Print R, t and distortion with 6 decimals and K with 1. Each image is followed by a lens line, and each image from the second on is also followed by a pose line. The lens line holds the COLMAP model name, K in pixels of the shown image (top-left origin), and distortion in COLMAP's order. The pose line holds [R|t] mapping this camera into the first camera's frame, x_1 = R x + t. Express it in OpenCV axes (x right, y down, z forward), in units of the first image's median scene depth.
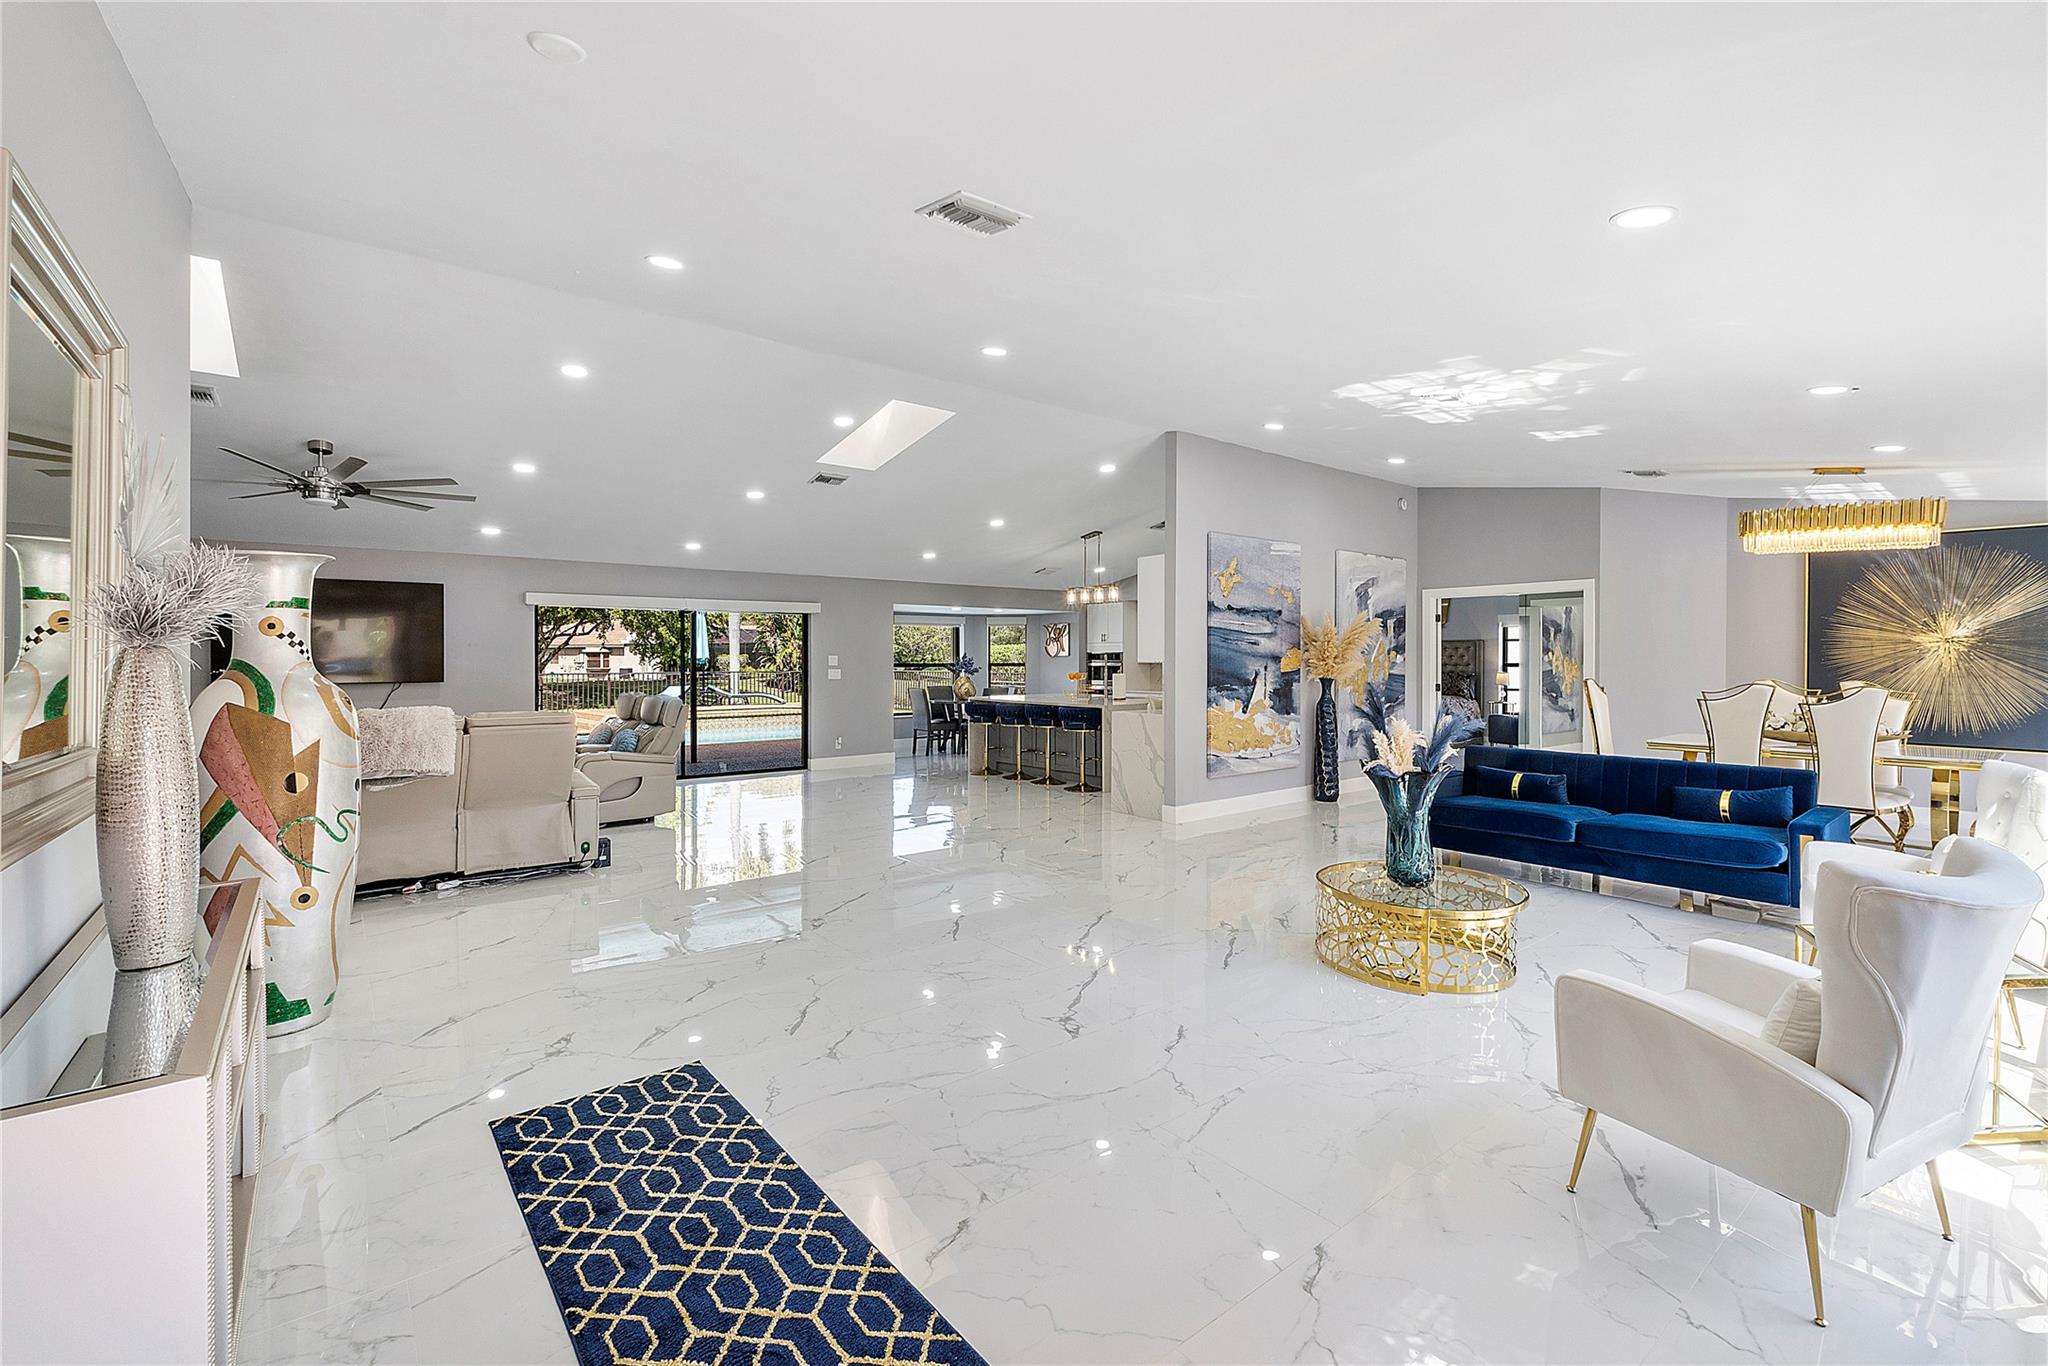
lens RADIAL K [[873.6, 0, 1033.9], [0, 873.6, 677.6], [0, 0, 1]] dist [-0.002171, -0.000147]
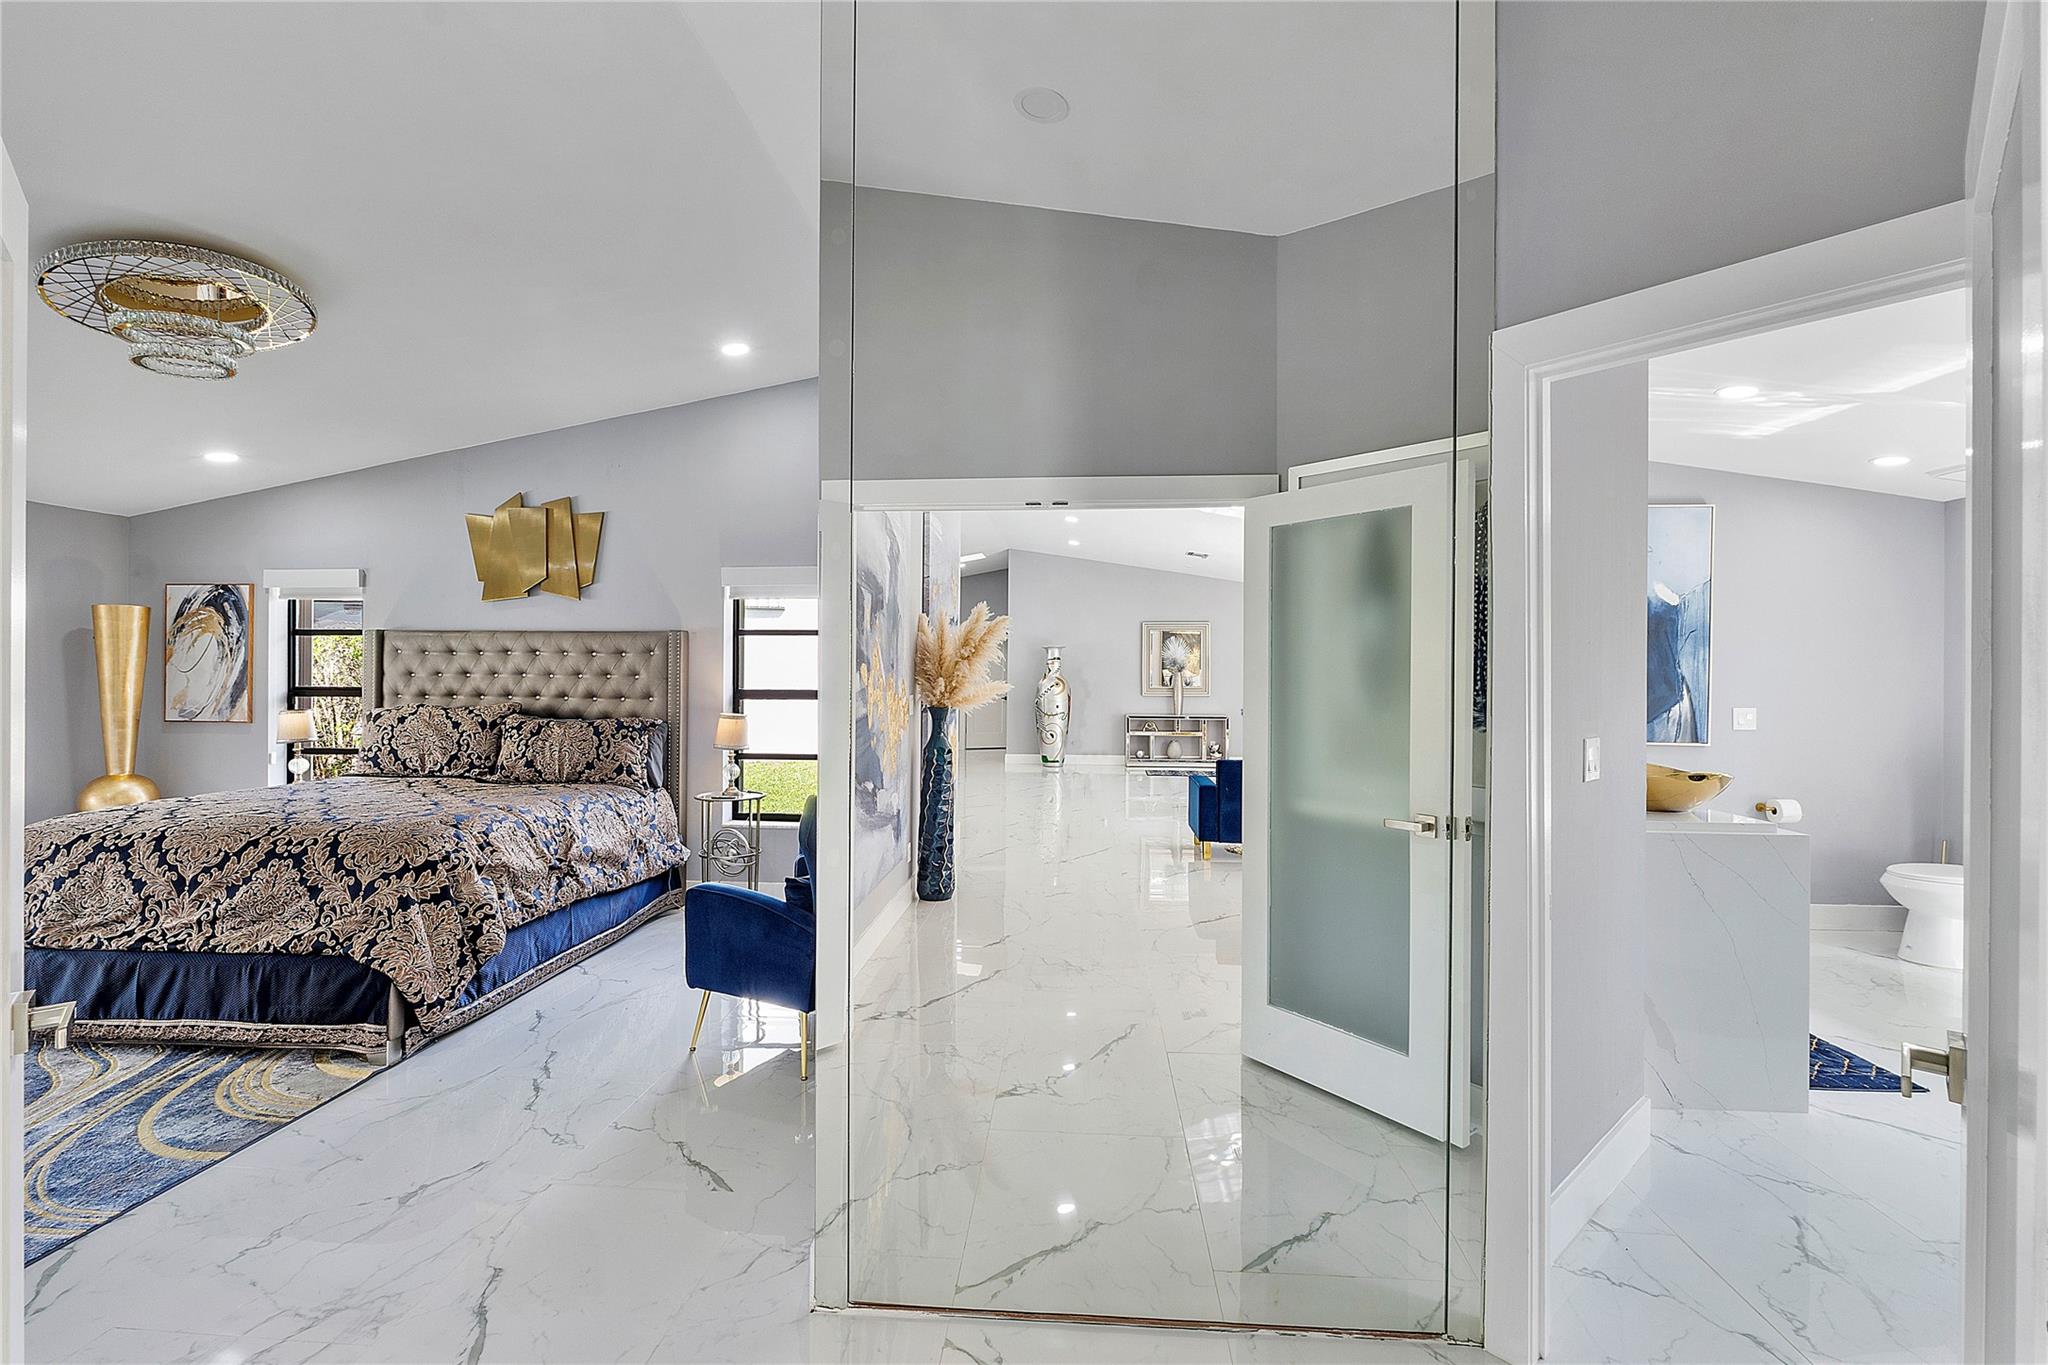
lens RADIAL K [[873.6, 0, 1033.9], [0, 873.6, 677.1], [0, 0, 1]] dist [-0.002171, -0.000147]
pose [[0.677848, 0.009033, 0.735147, 0.346631], [-0.000585, 0.999931, -0.011747, -0.017872], [-0.735202, 0.007532, 0.677806, 0.645742]]
